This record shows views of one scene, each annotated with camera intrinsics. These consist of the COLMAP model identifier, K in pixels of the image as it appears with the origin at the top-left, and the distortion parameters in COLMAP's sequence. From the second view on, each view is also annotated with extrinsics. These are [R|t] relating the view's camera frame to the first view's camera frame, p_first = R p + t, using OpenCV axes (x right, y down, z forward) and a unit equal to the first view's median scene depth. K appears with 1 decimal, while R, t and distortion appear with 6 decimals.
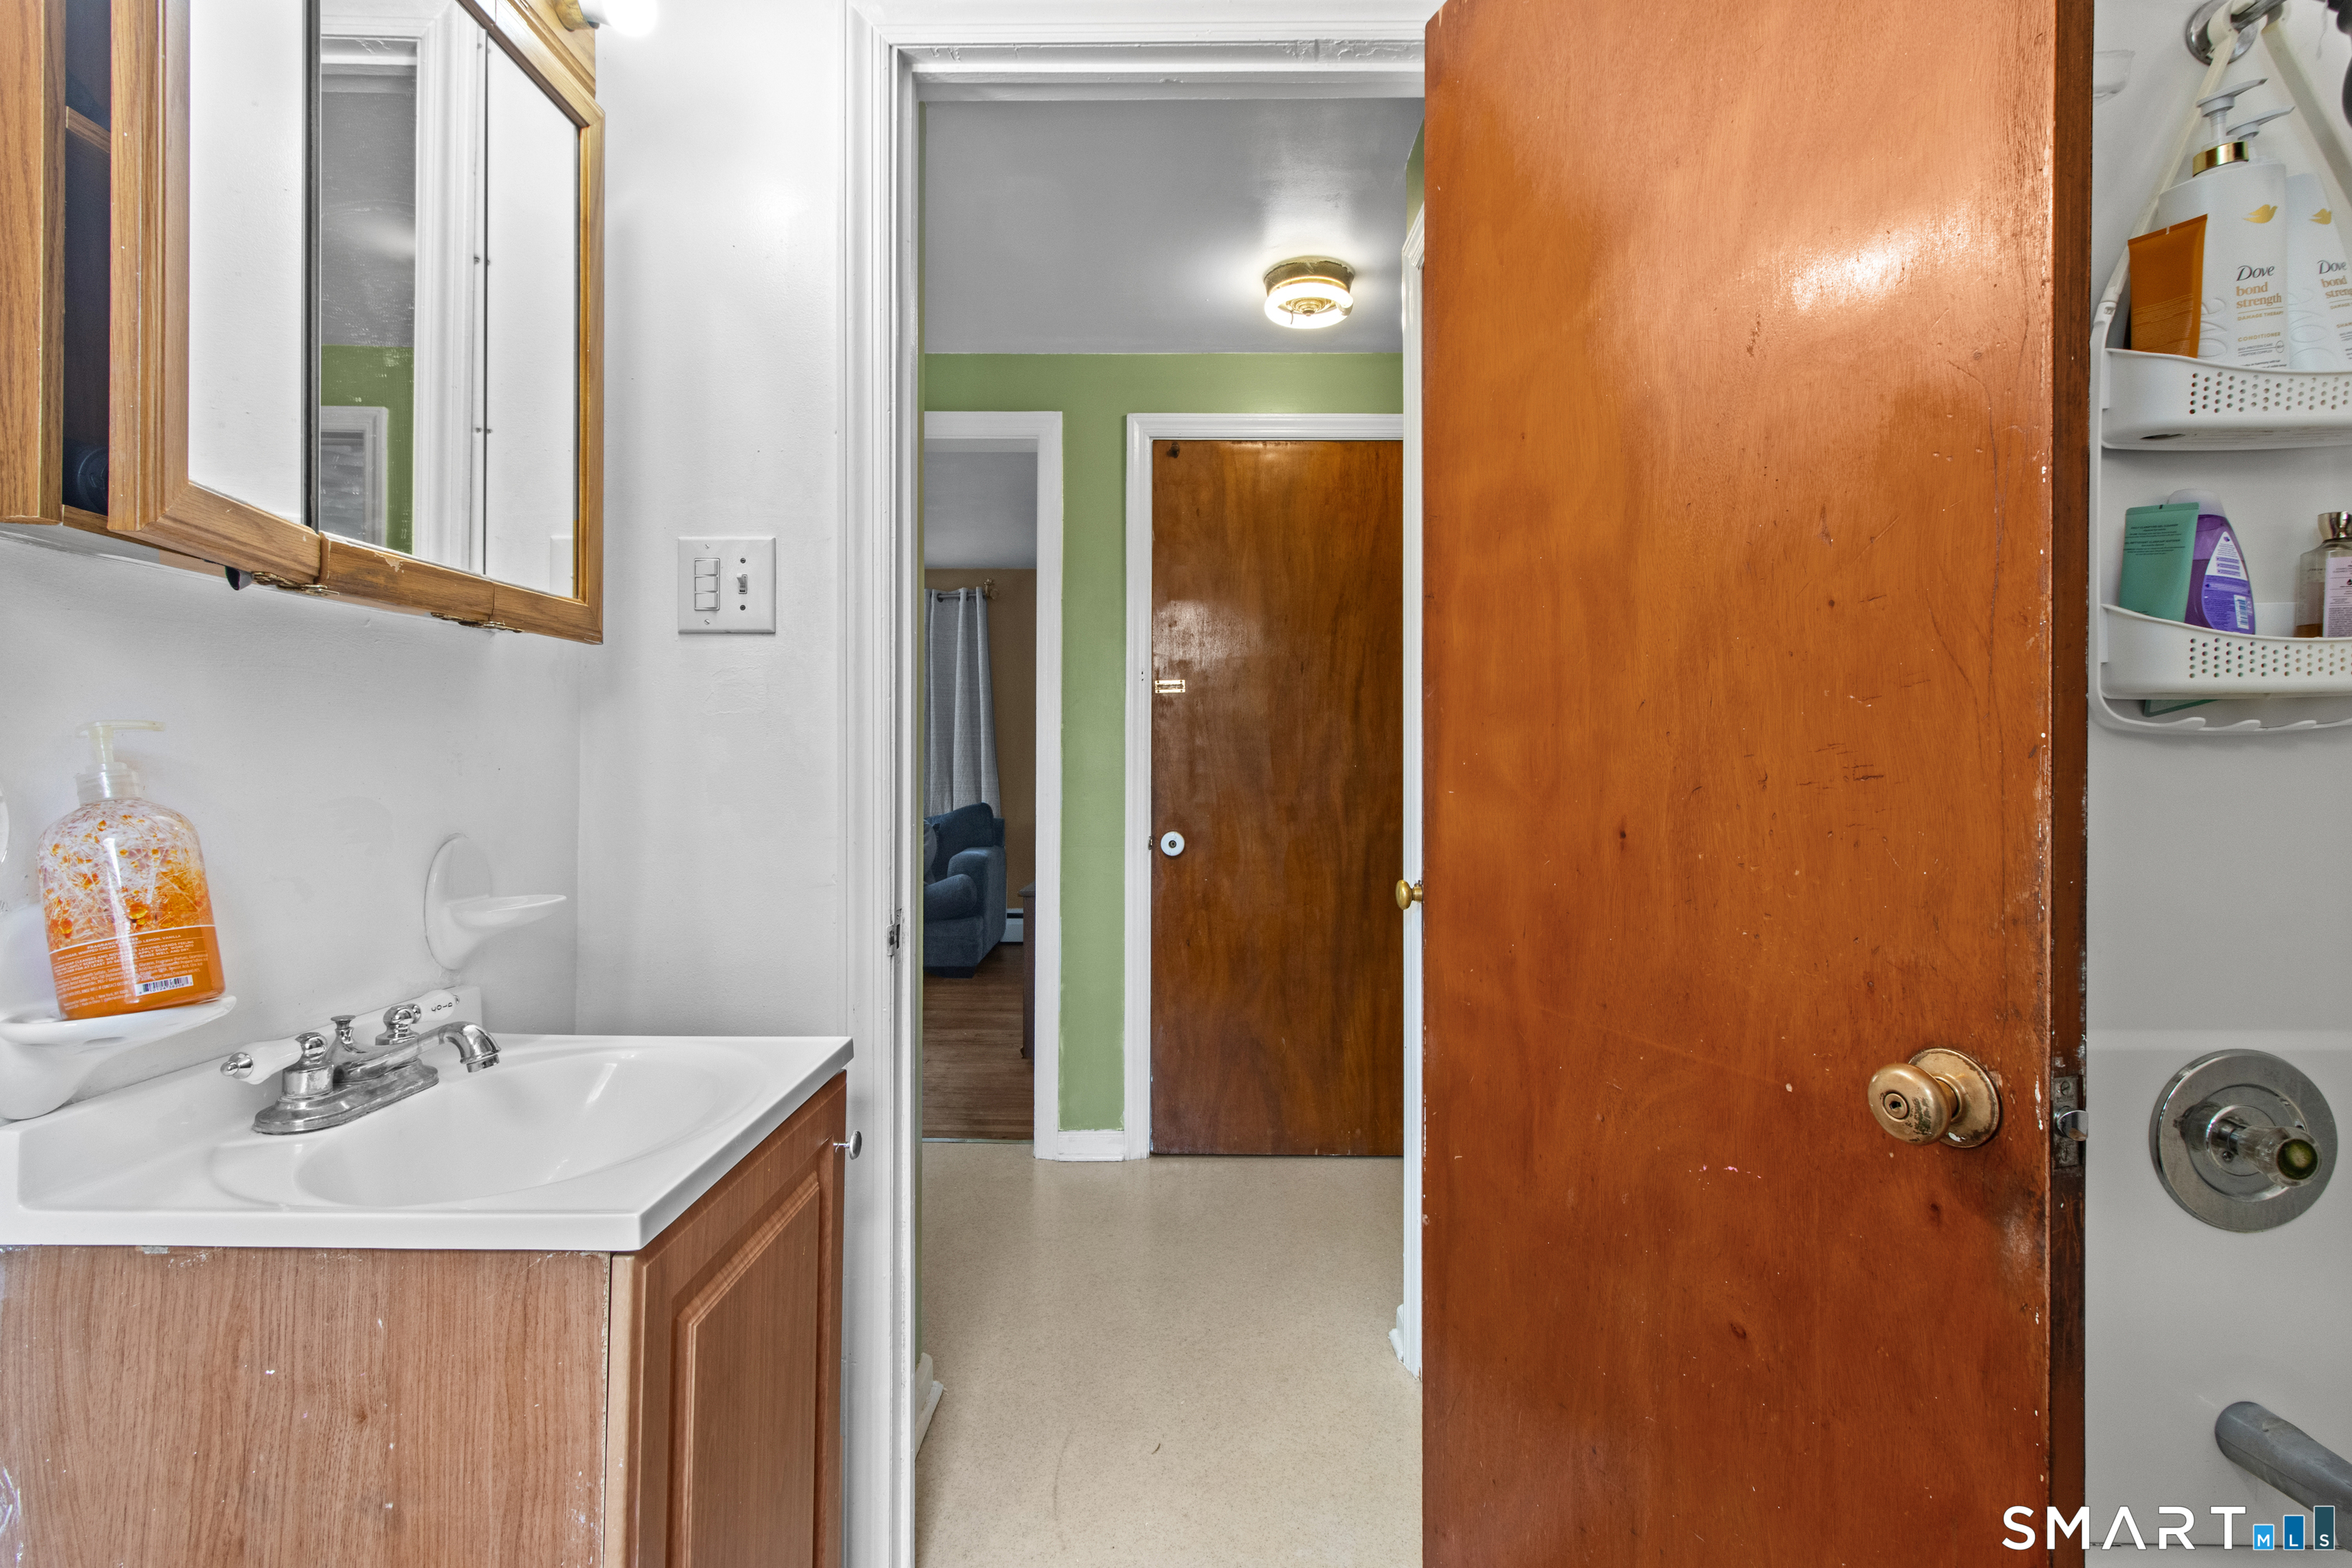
lens RADIAL K [[1114.7, 0, 1172.0], [0, 1114.7, 745.4], [0, 0, 1]] dist [-0.001516, 0.000012]
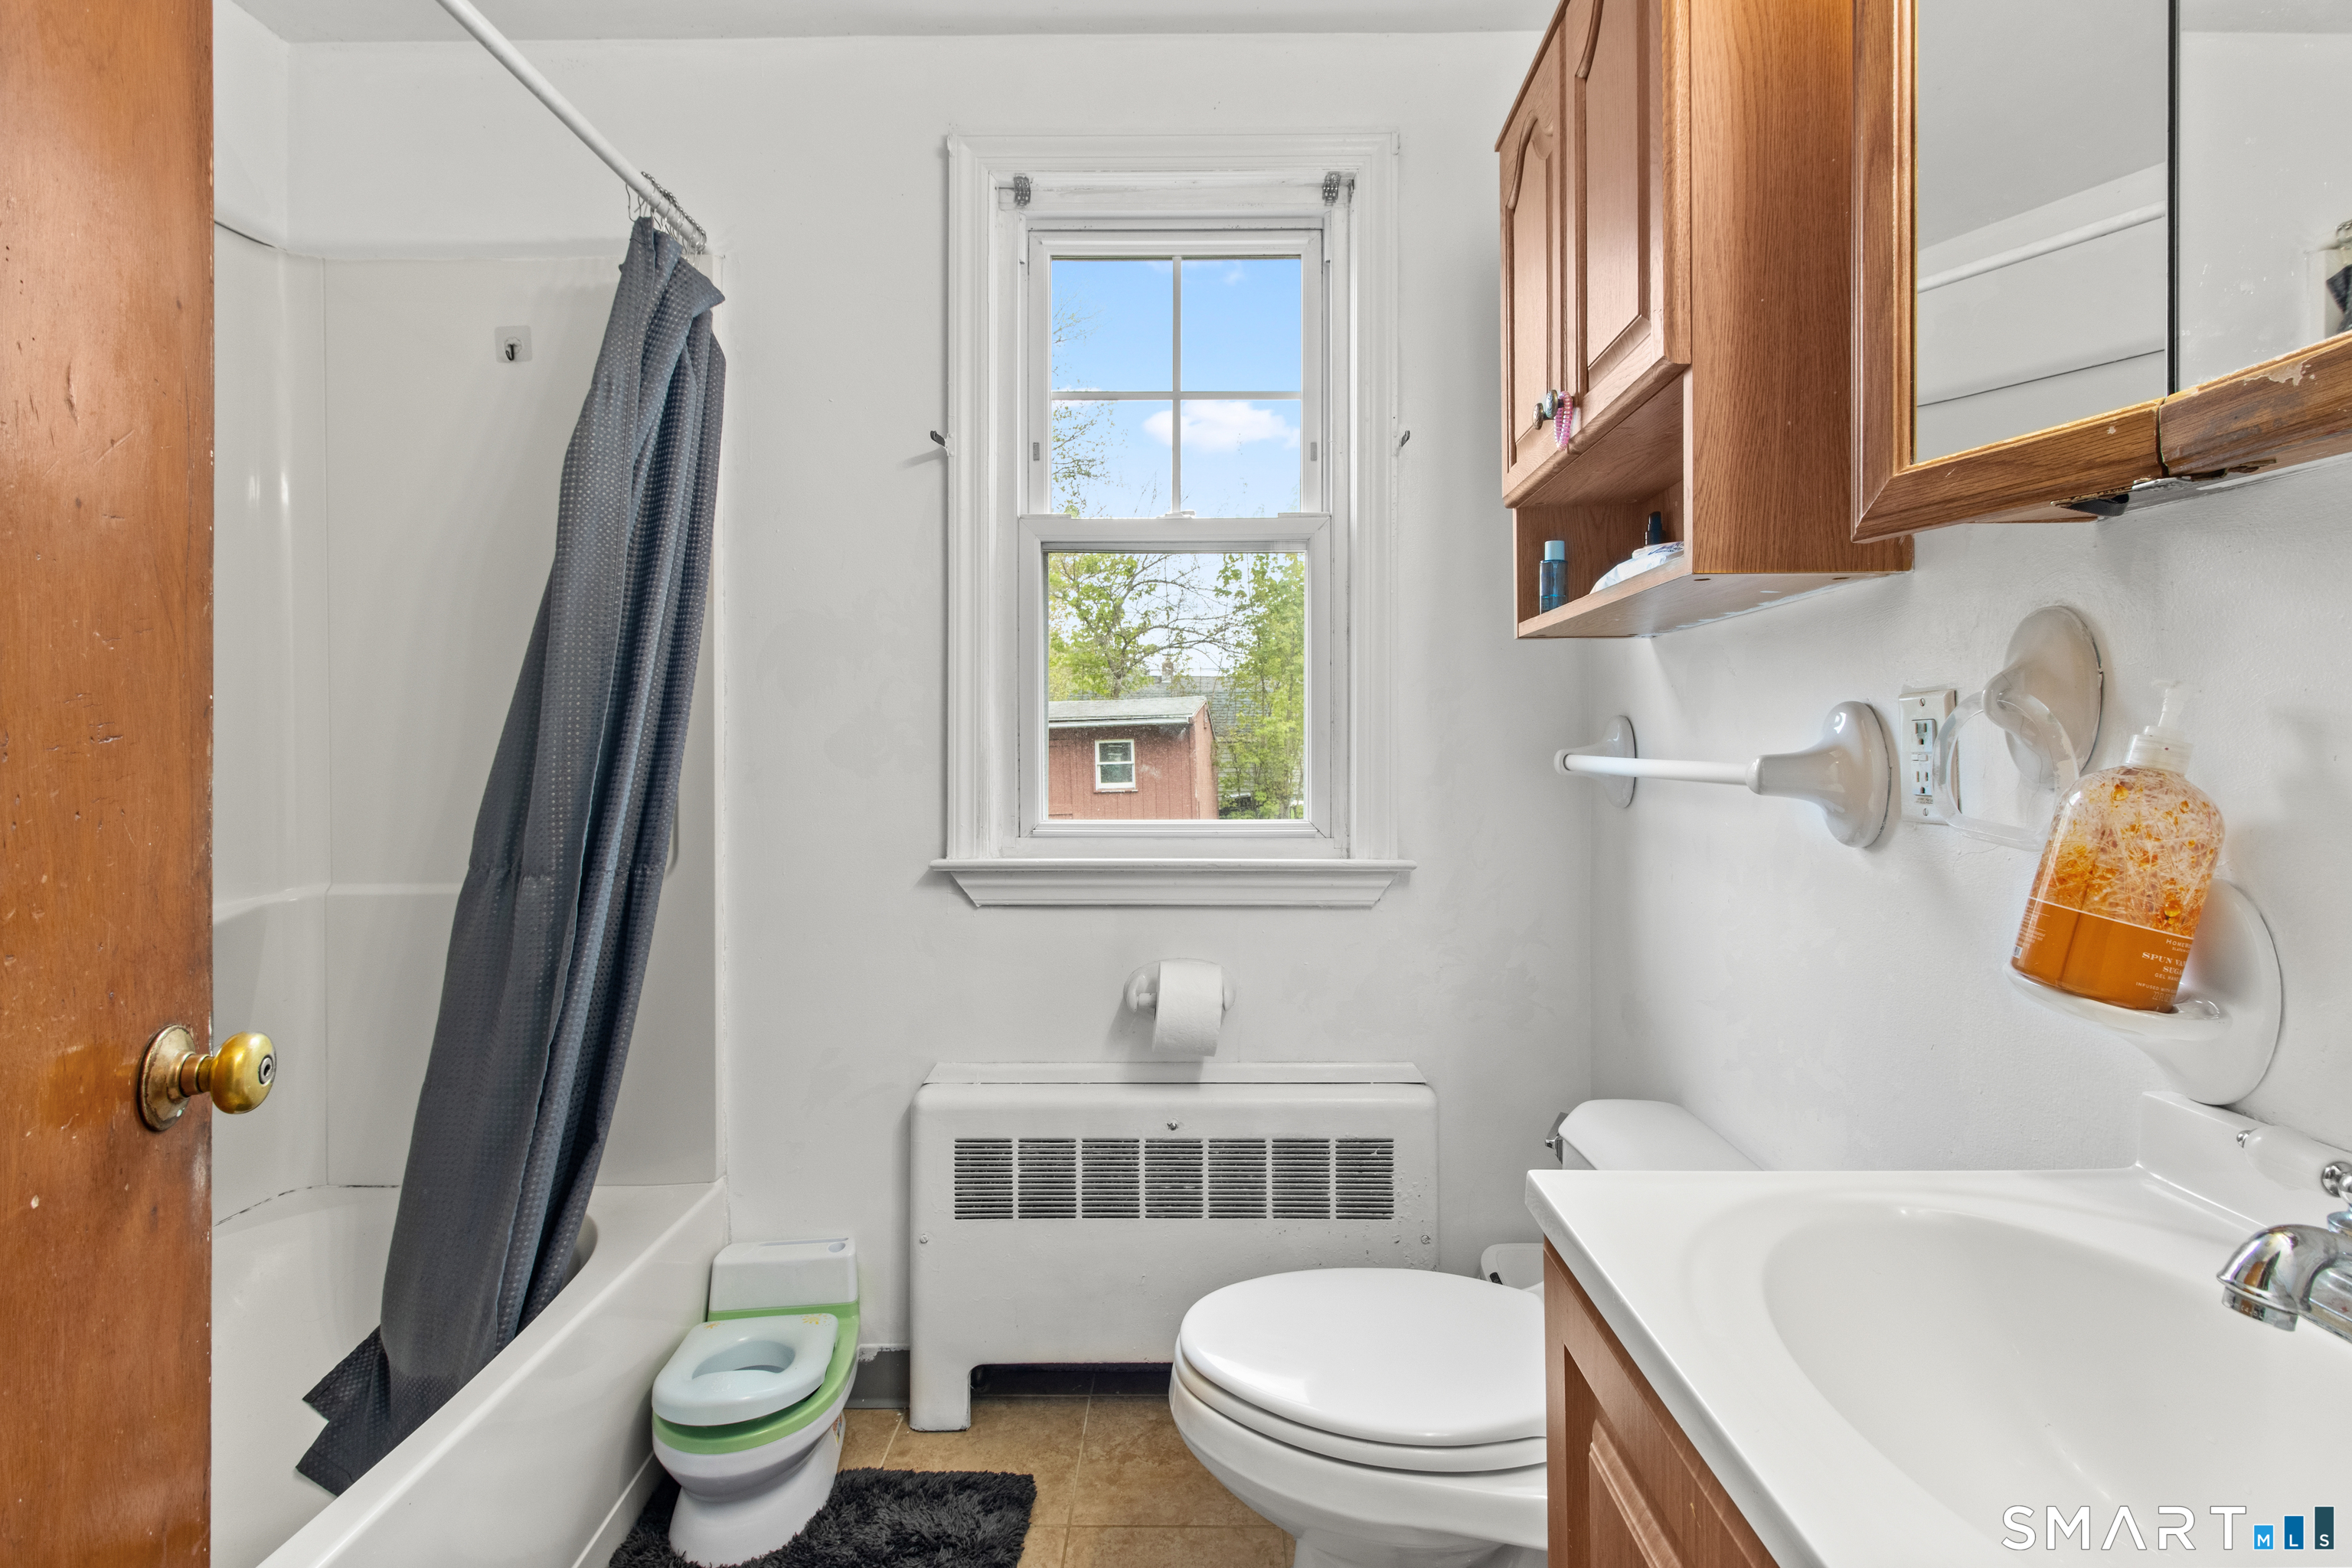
lens RADIAL K [[1114.7, 0, 1172.0], [0, 1114.7, 745.4], [0, 0, 1]] dist [-0.001516, 0.000012]
pose [[-0.999968, -0.006515, 0.004748, -0.138275], [-0.006572, 0.999905, -0.012124, 0.038069], [-0.004669, -0.012154, -0.999915, 1.757173]]
